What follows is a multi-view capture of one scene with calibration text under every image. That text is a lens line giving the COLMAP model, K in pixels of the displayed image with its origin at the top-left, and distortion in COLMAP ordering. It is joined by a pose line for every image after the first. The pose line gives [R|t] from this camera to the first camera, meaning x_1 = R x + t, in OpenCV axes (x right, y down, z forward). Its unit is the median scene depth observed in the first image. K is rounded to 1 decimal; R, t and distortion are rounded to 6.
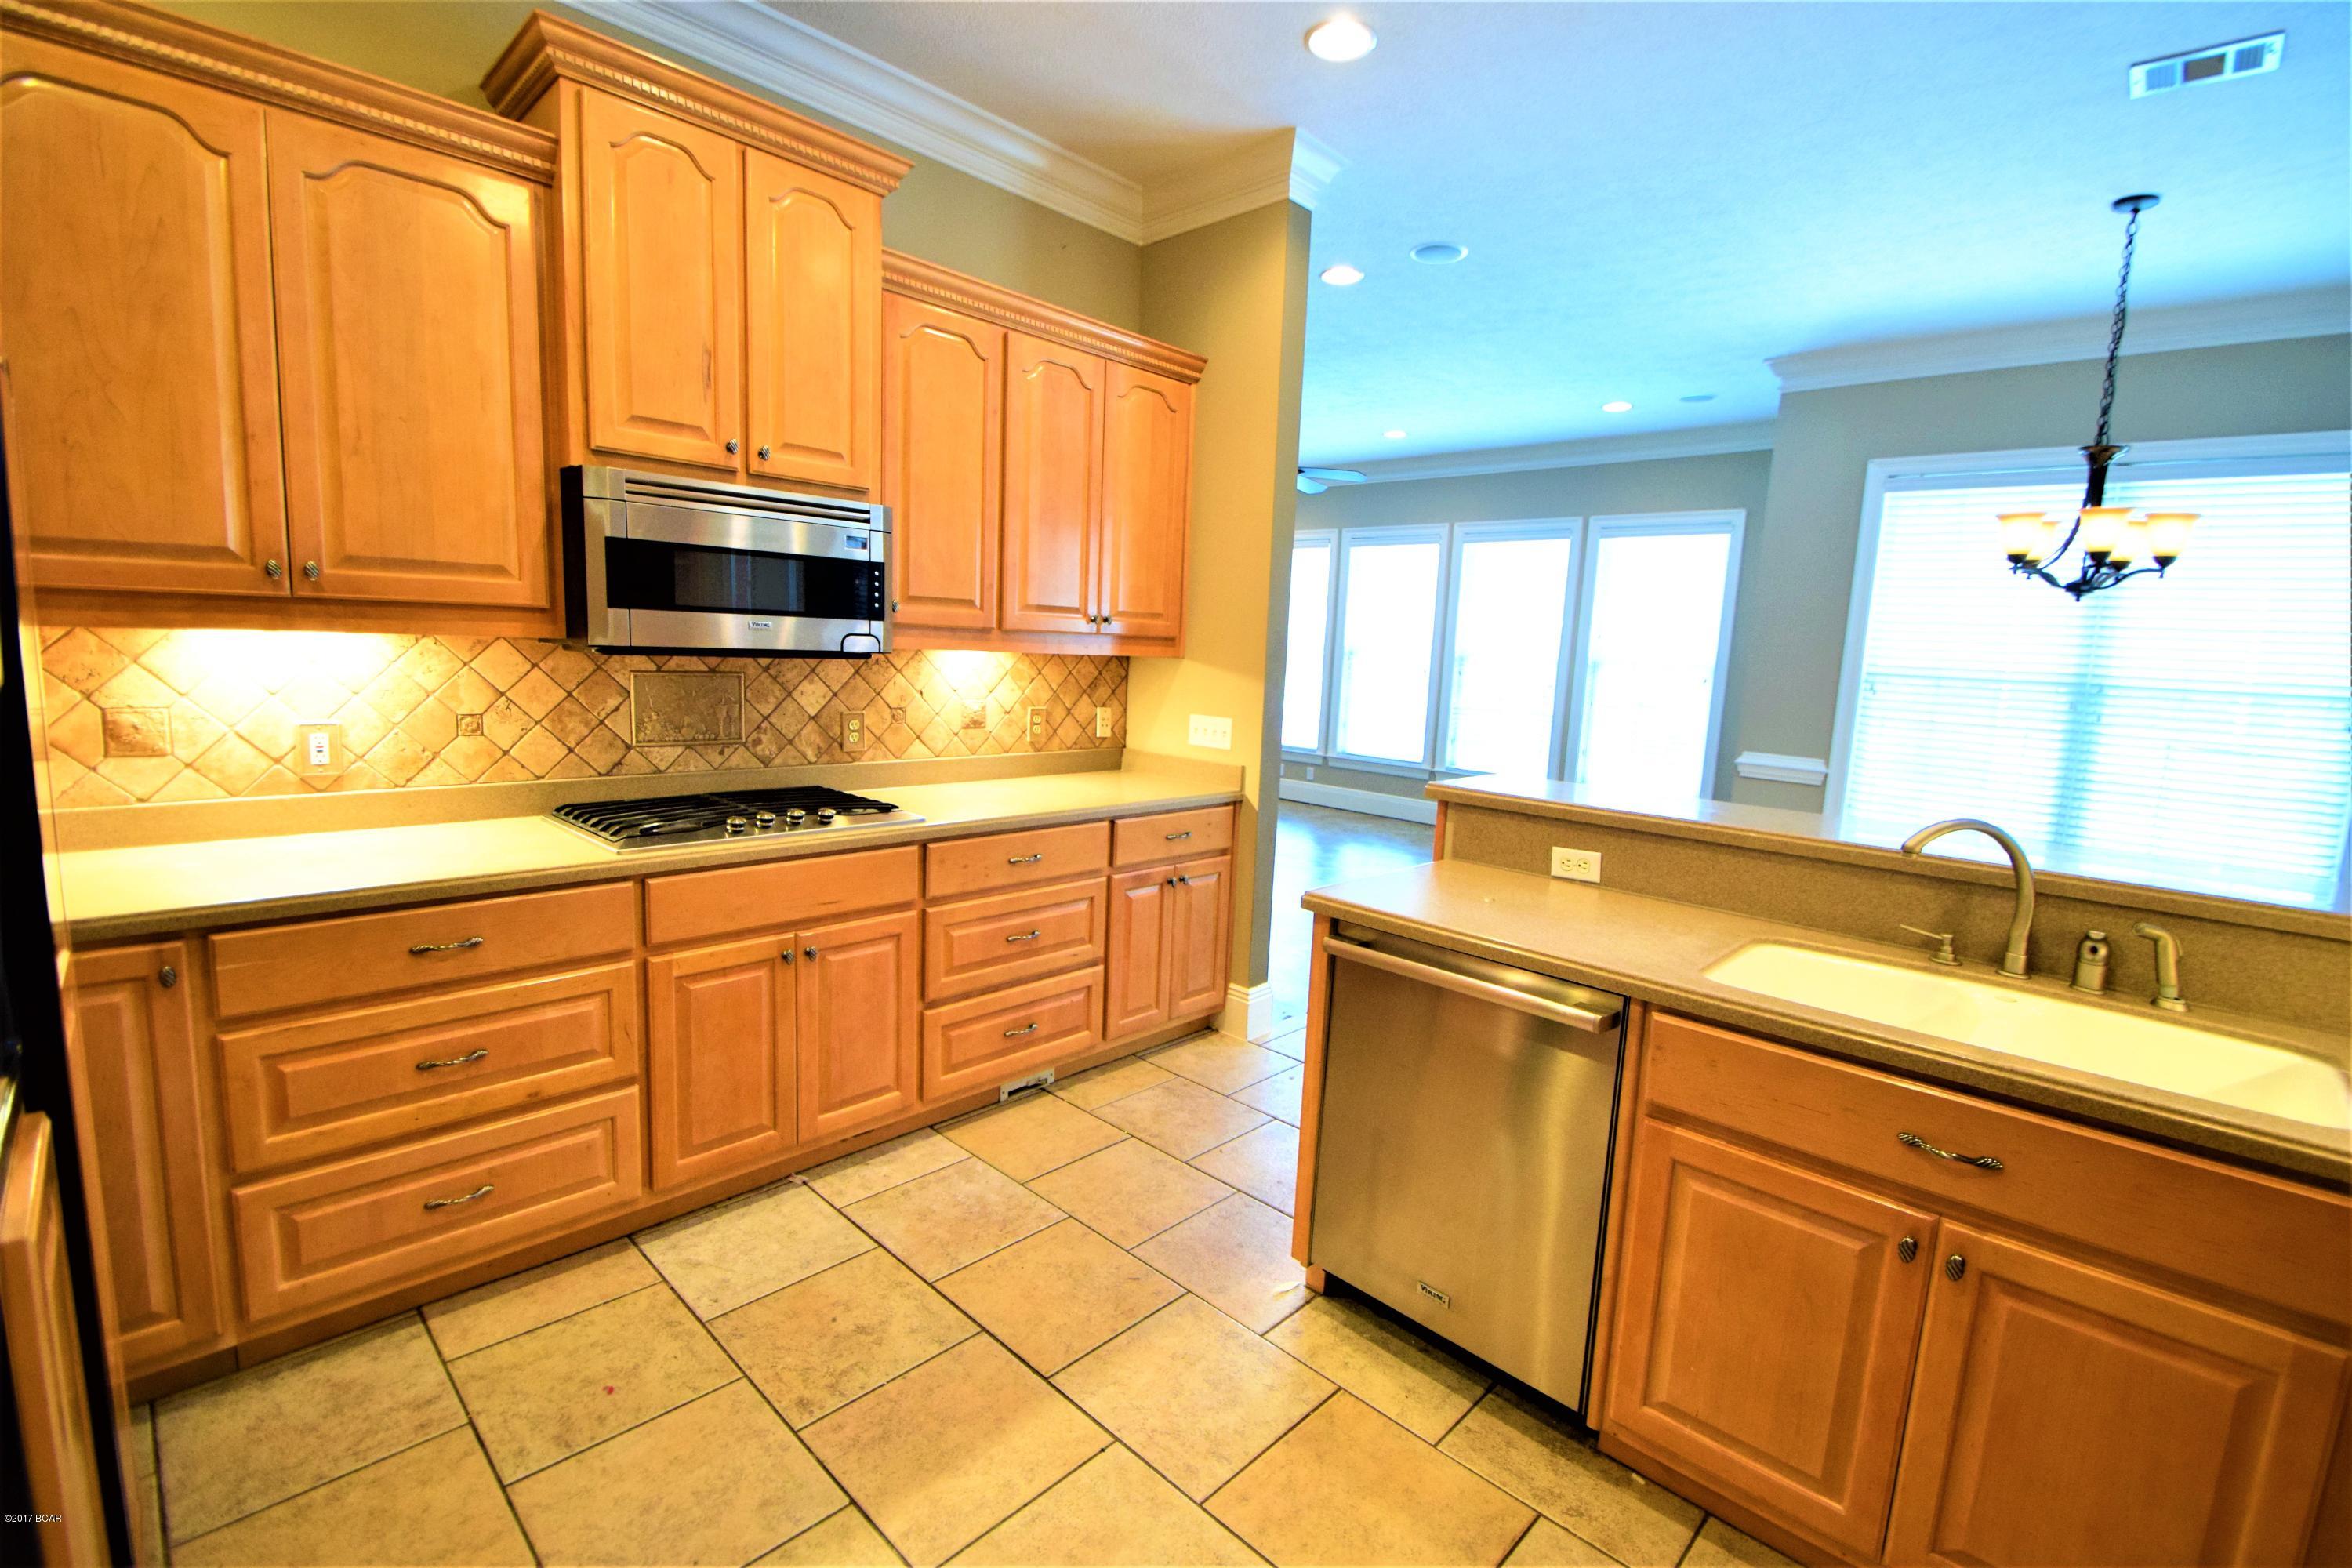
lens RADIAL K [[1044.8, 0, 1173.5], [0, 1044.8, 786.2], [0, 0, 1]] dist [0.003114, -0.009435]
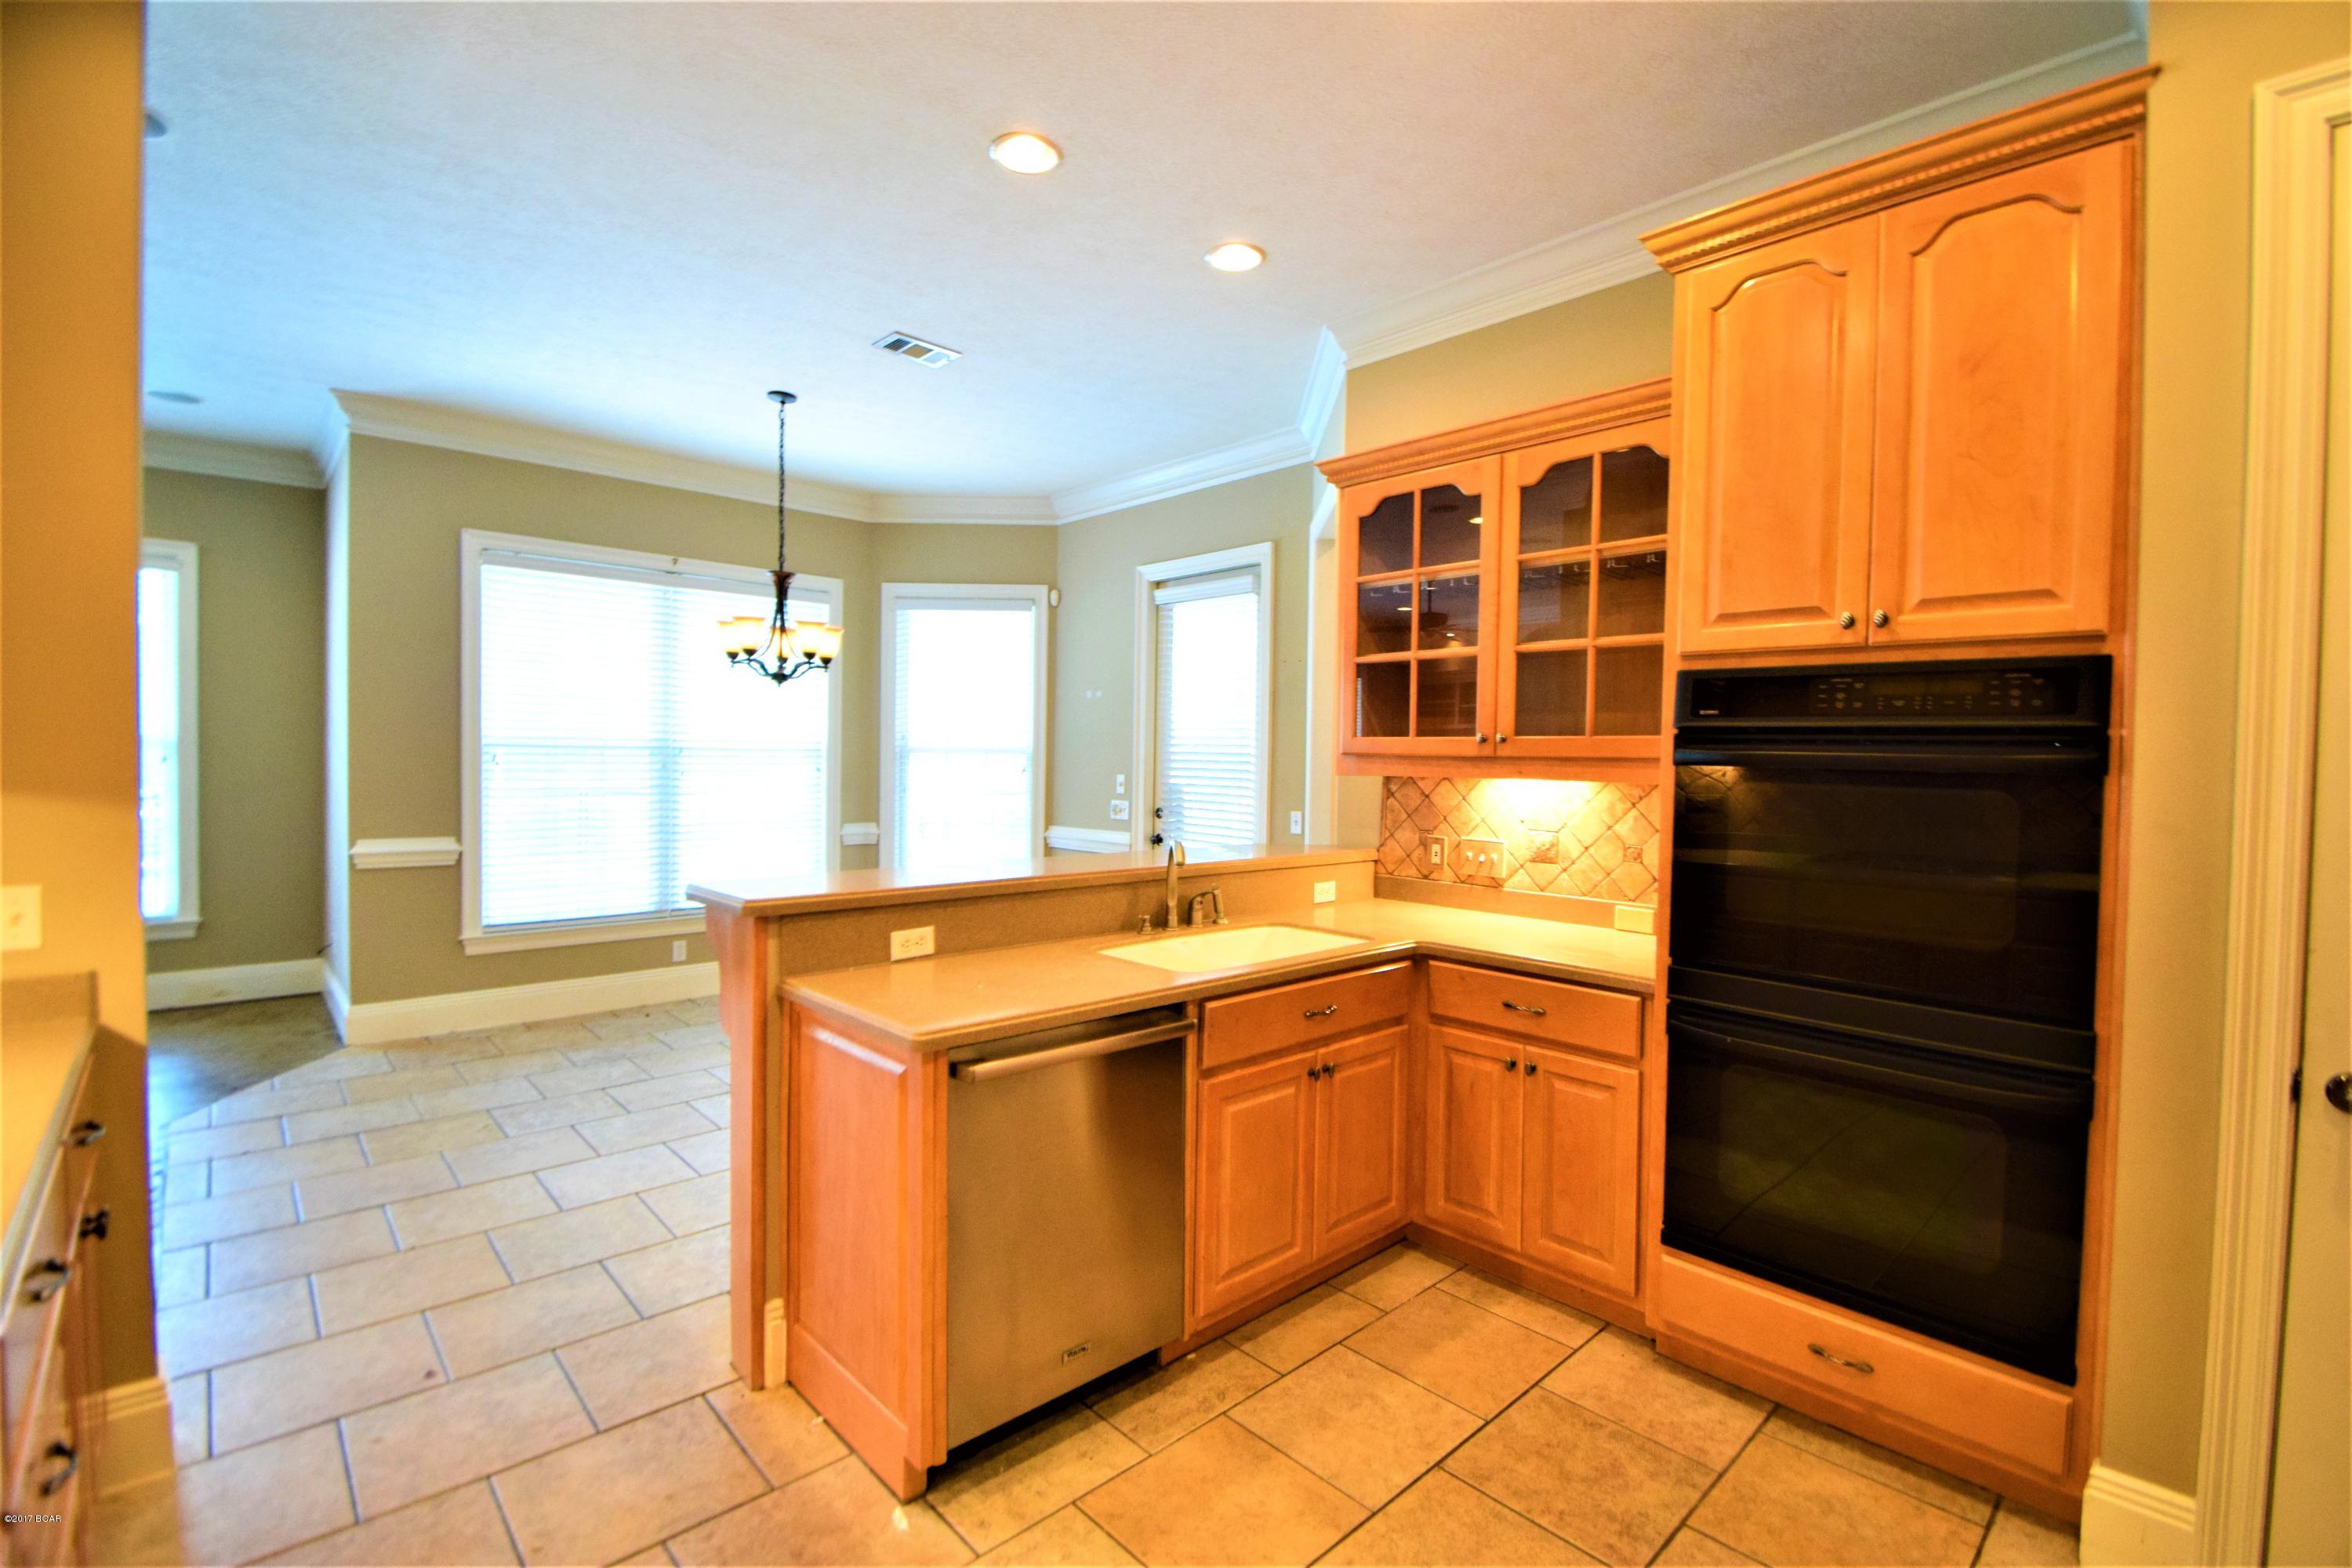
lens RADIAL K [[1044.8, 0, 1195.6], [0, 1044.8, 785.4], [0, 0, 1]] dist [0.003114, -0.009435]
pose [[0.039845, -0.075195, 0.996372, -0.448697], [0.124580, 0.989757, 0.069714, -0.084304], [-0.991409, 0.121350, 0.048805, 0.447263]]
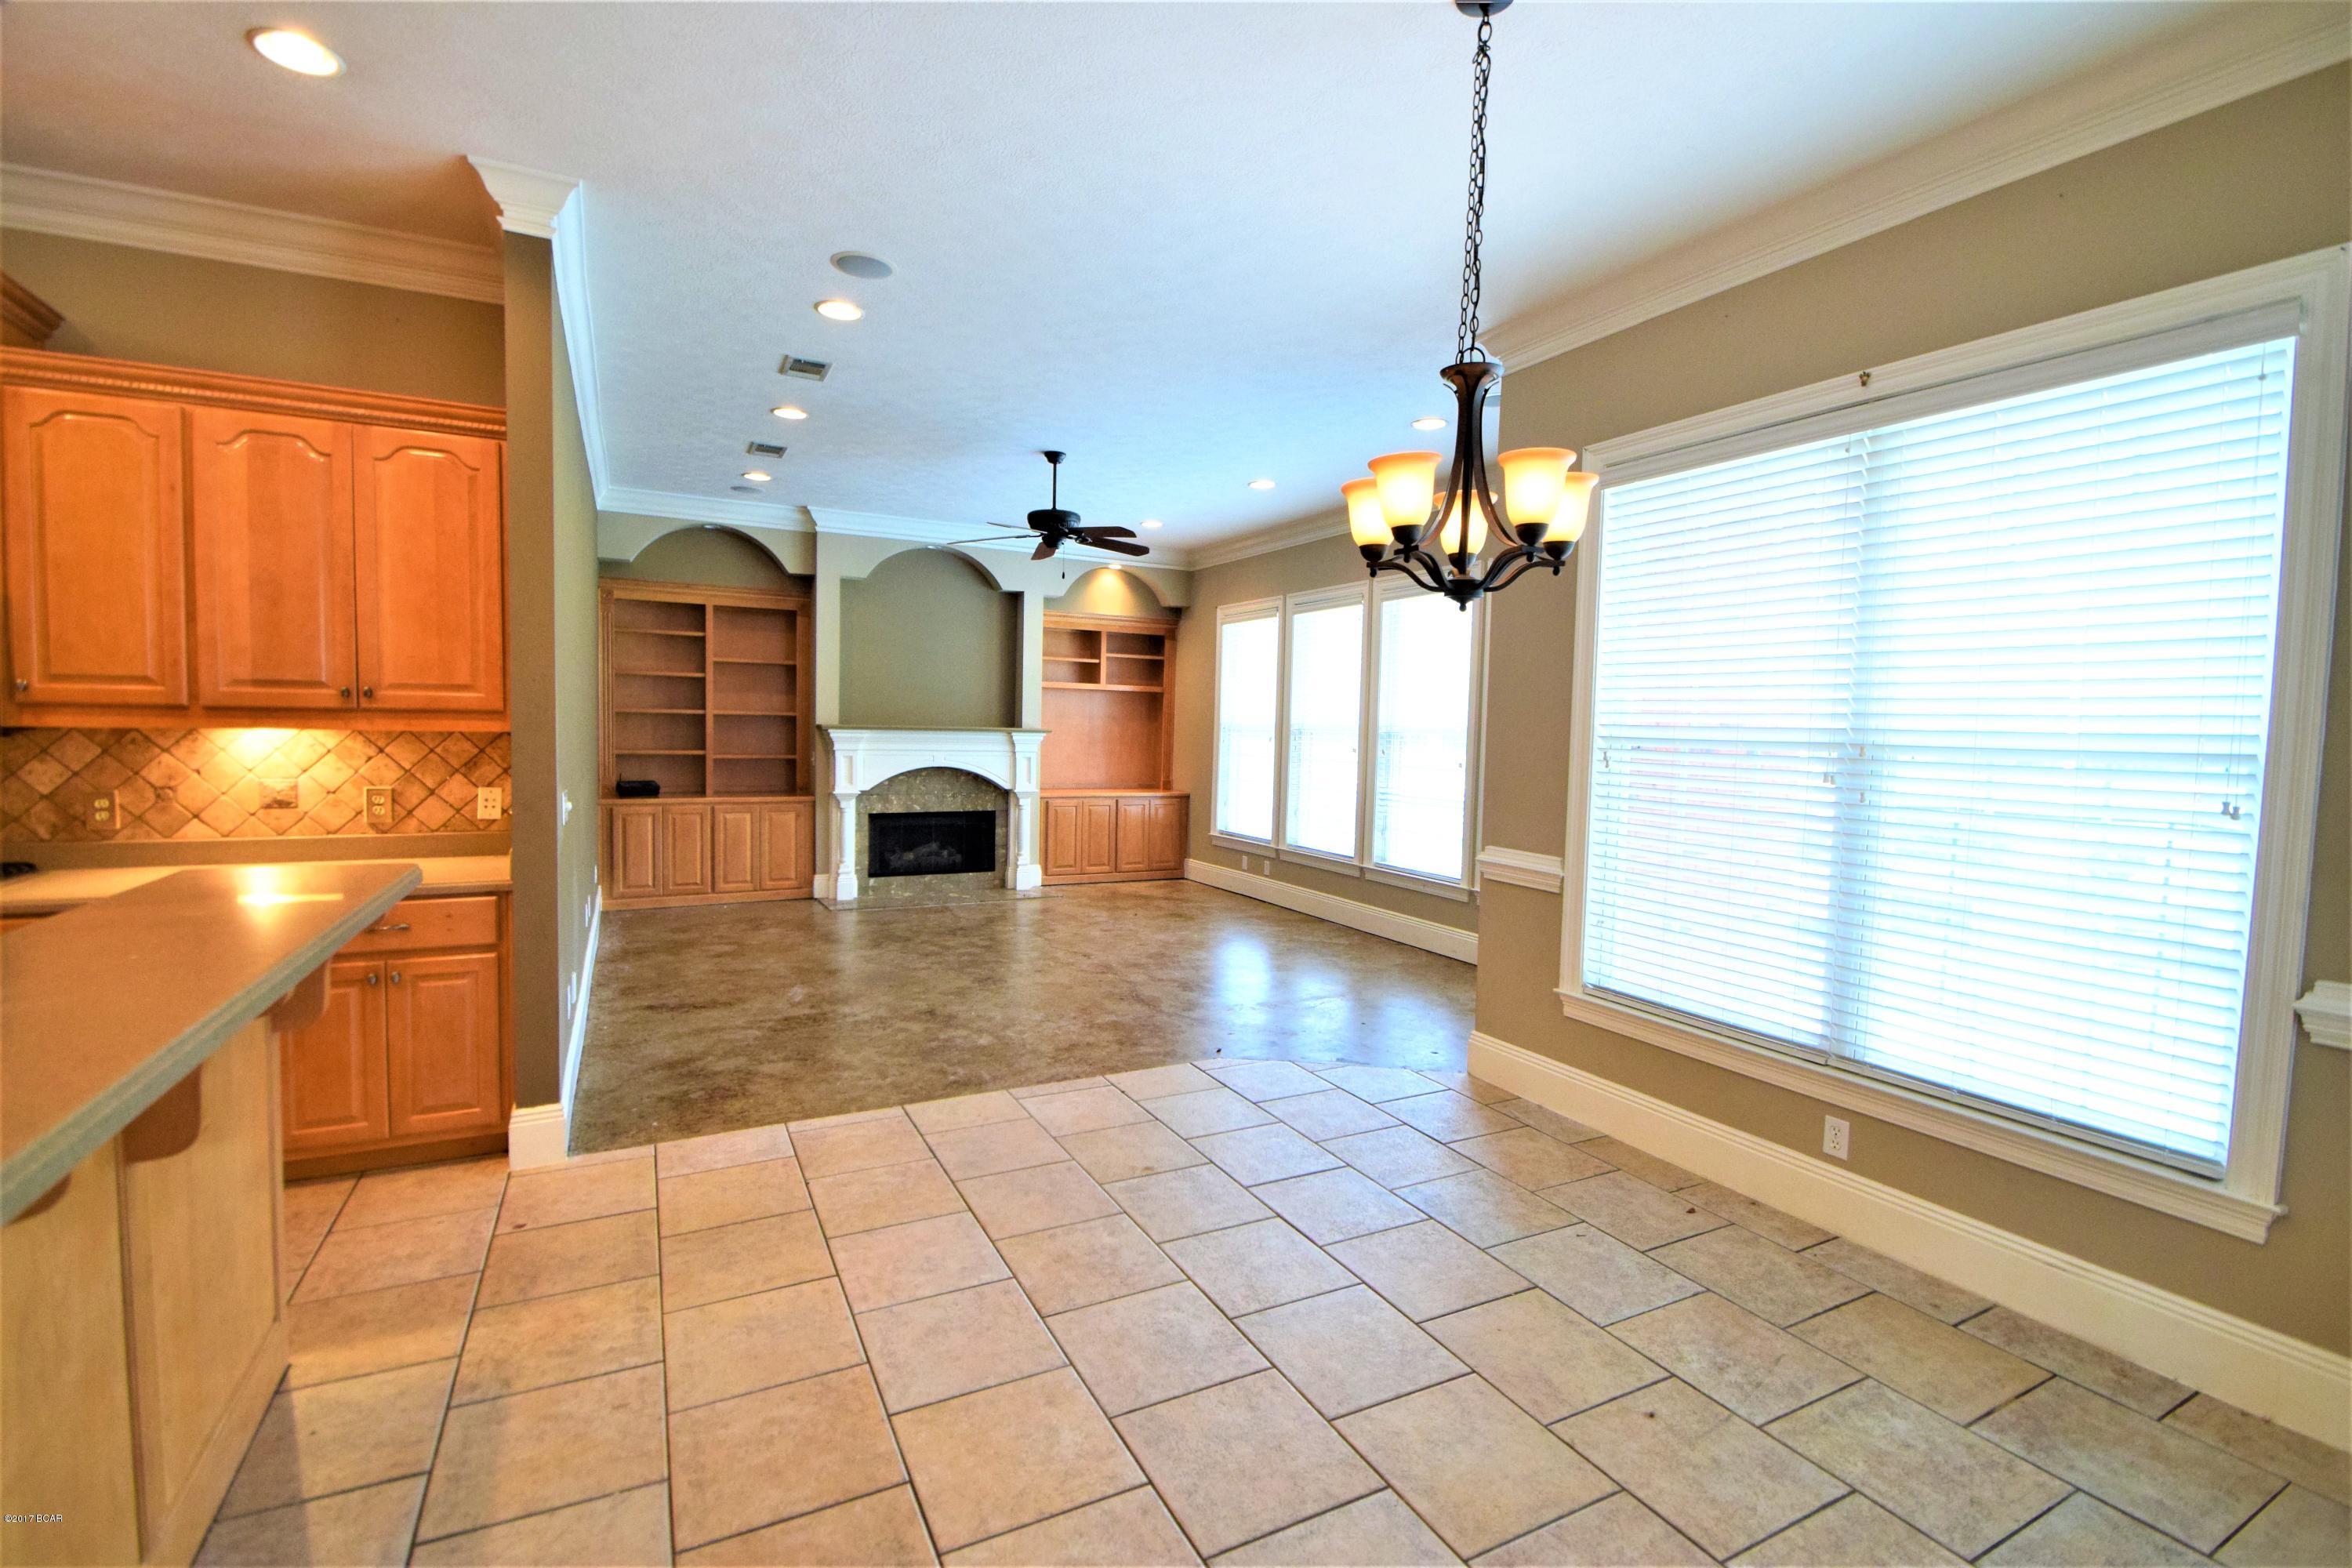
lens RADIAL K [[1044.8, 0, 1179.3], [0, 1044.8, 781.4], [0, 0, 1]] dist [0.003114, -0.009435]
pose [[0.948082, -0.008249, -0.317919, 0.944803], [-0.021500, 0.995714, -0.089950, -0.011764], [0.317298, 0.092115, 0.943841, 0.362852]]
